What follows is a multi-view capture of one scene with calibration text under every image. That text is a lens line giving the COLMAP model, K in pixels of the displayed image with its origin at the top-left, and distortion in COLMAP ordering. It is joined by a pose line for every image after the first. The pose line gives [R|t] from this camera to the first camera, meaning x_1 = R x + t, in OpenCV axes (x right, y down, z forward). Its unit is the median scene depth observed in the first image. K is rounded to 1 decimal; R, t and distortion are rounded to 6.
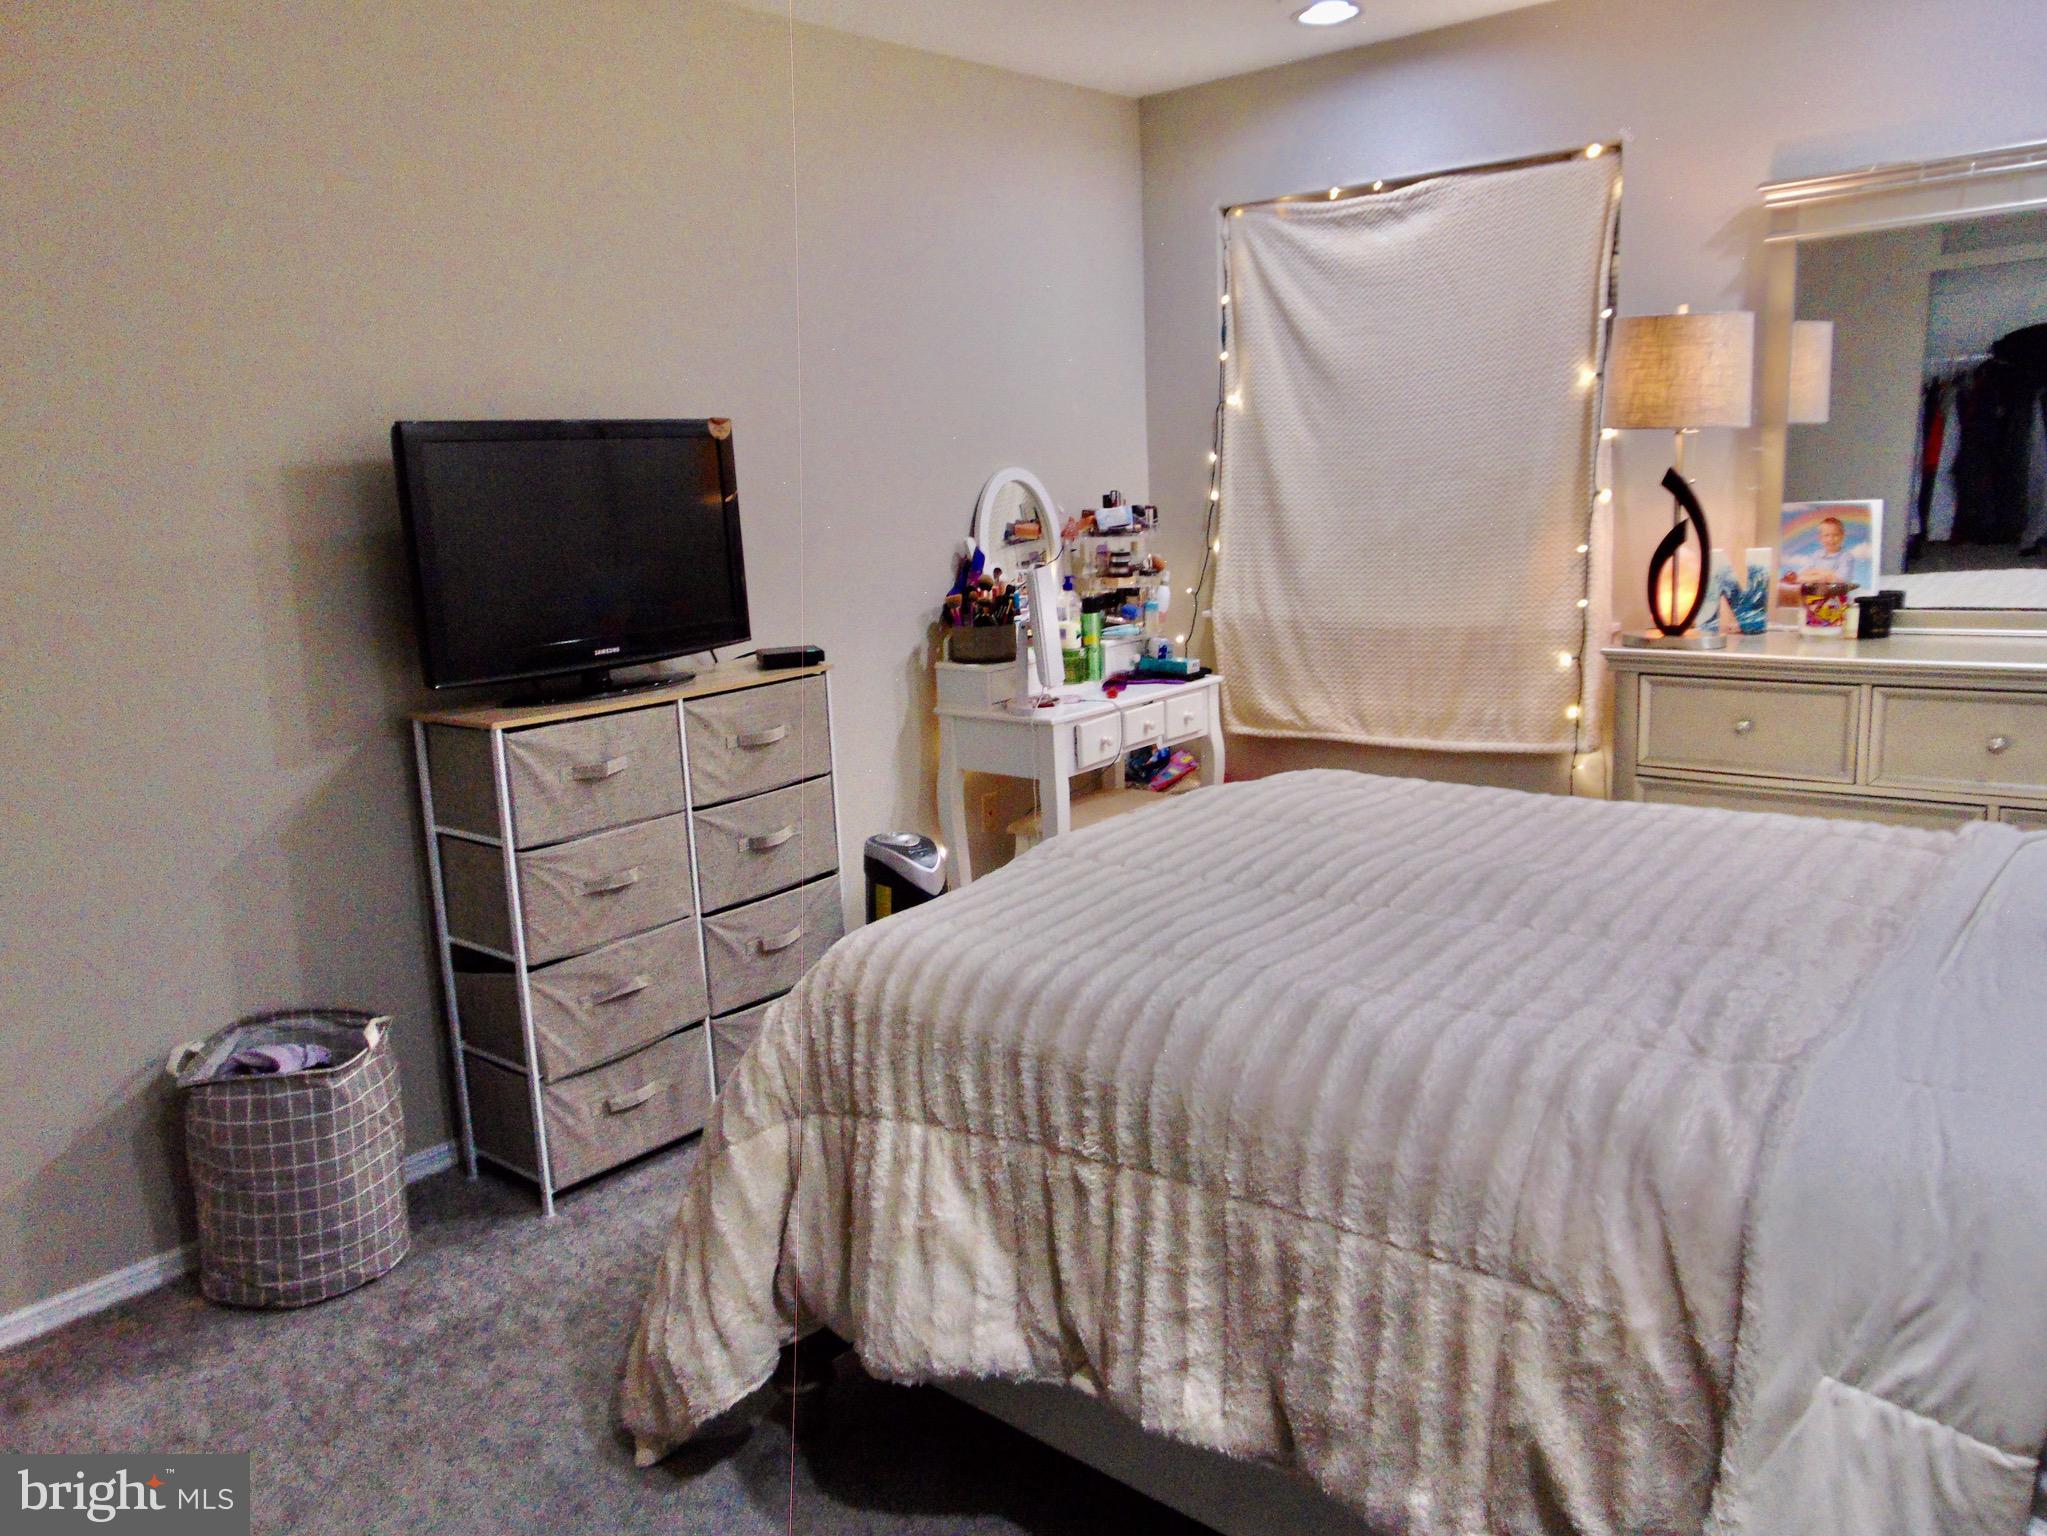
lens RADIAL K [[1517.6, 0, 1010.6], [0, 1517.6, 767.0], [0, 0, 1]] dist [-0.013445, 0.034565]
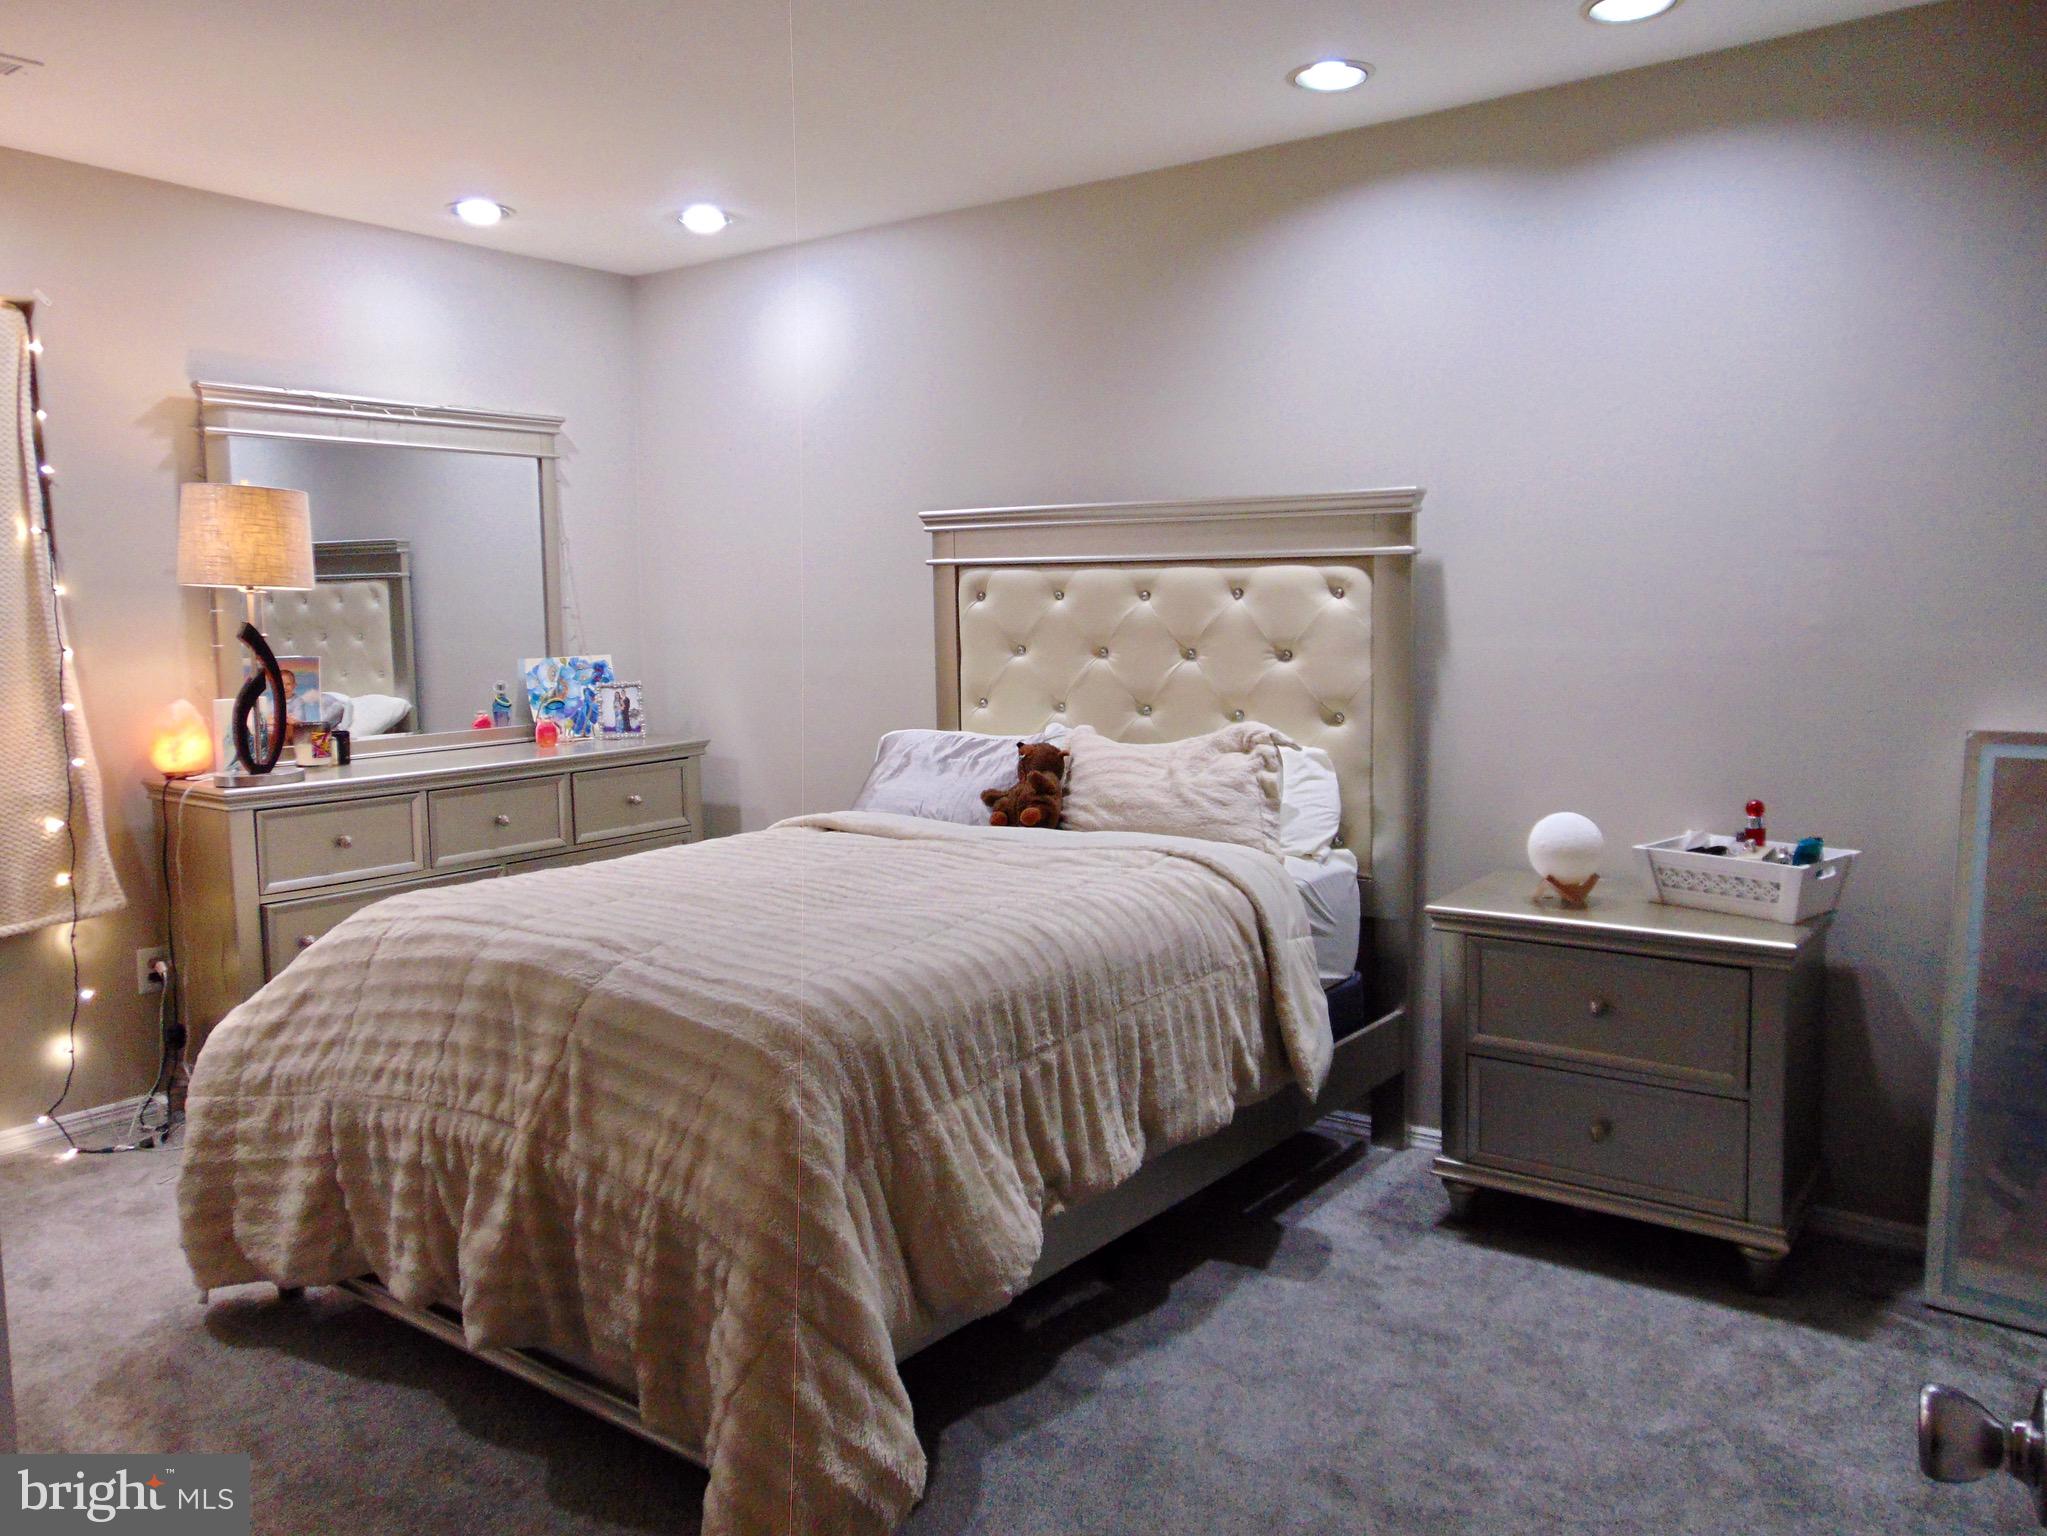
lens RADIAL K [[1517.6, 0, 1012.6], [0, 1517.6, 769.5], [0, 0, 1]] dist [-0.013445, 0.034565]
pose [[-0.046017, -0.063484, 0.996921, -0.725239], [0.204474, 0.976249, 0.071605, -0.060556], [-0.977790, 0.207140, -0.031943, 0.531871]]
